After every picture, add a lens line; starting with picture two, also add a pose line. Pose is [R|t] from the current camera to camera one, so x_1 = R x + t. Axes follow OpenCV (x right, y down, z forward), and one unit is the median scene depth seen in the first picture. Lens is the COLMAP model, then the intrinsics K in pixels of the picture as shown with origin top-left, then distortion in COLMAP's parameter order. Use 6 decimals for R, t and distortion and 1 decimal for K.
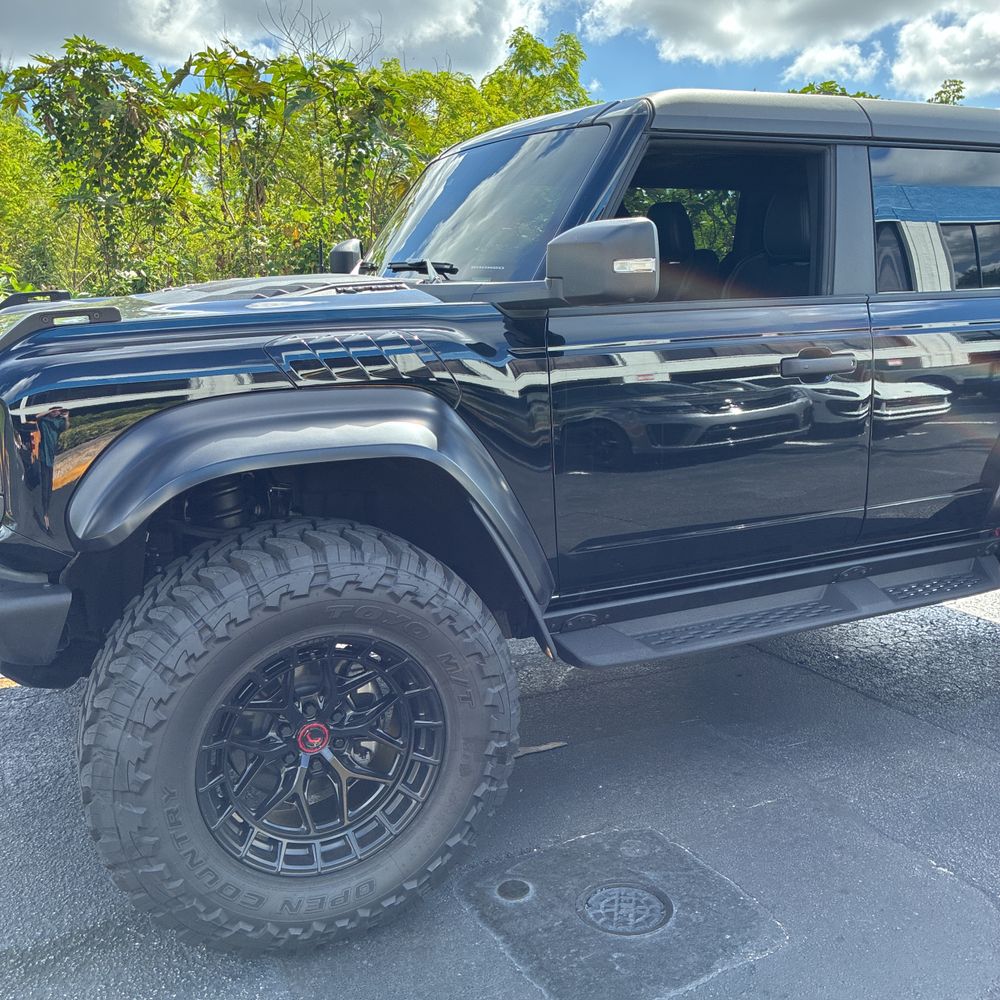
lens RADIAL K [[1014.2, 0, 492.4], [0, 1014.2, 499.3], [0, 0, 1]] dist [0.020285, 0.000000]
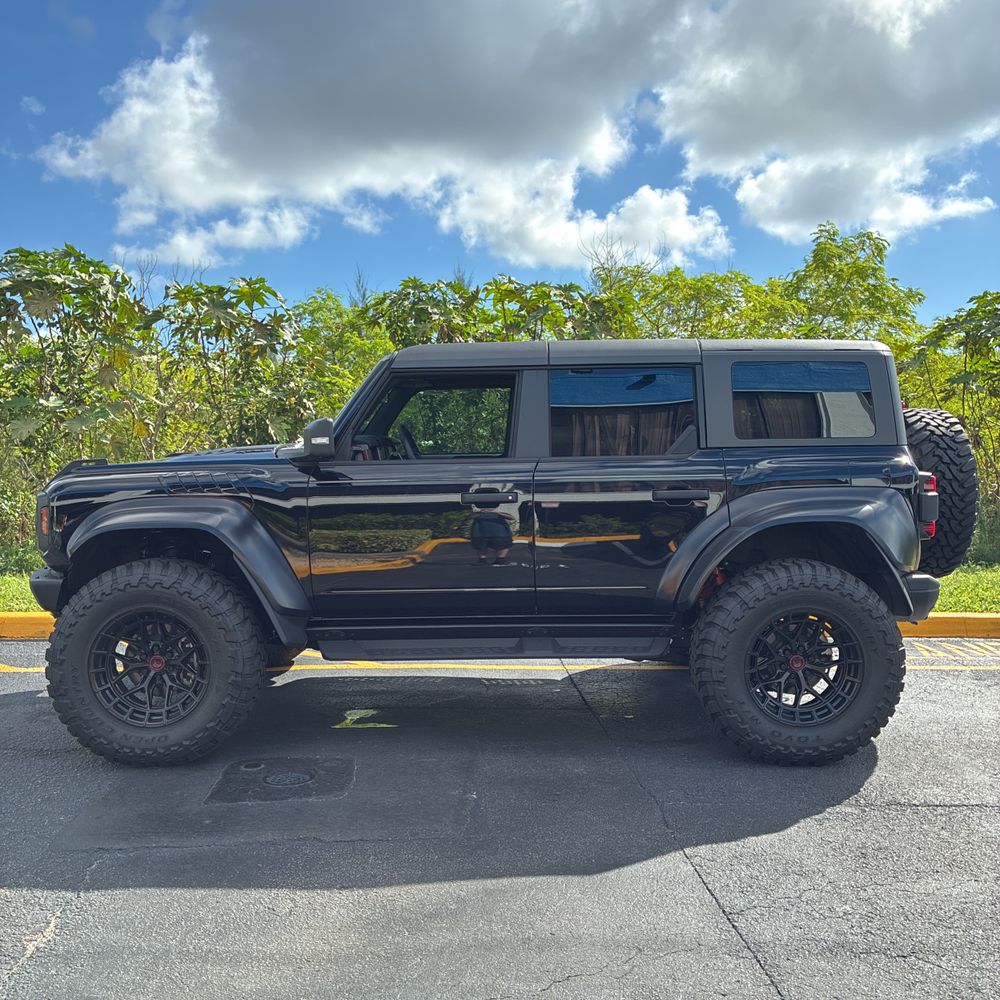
lens RADIAL K [[1014.2, 0, 504.1], [0, 1014.2, 490.0], [0, 0, 1]] dist [0.020285, 0.000000]
pose [[0.904674, 0.020980, -0.425588, 1.367064], [-0.092821, 0.984505, -0.148777, 0.131589], [0.415872, 0.174098, 0.892603, -0.636013]]
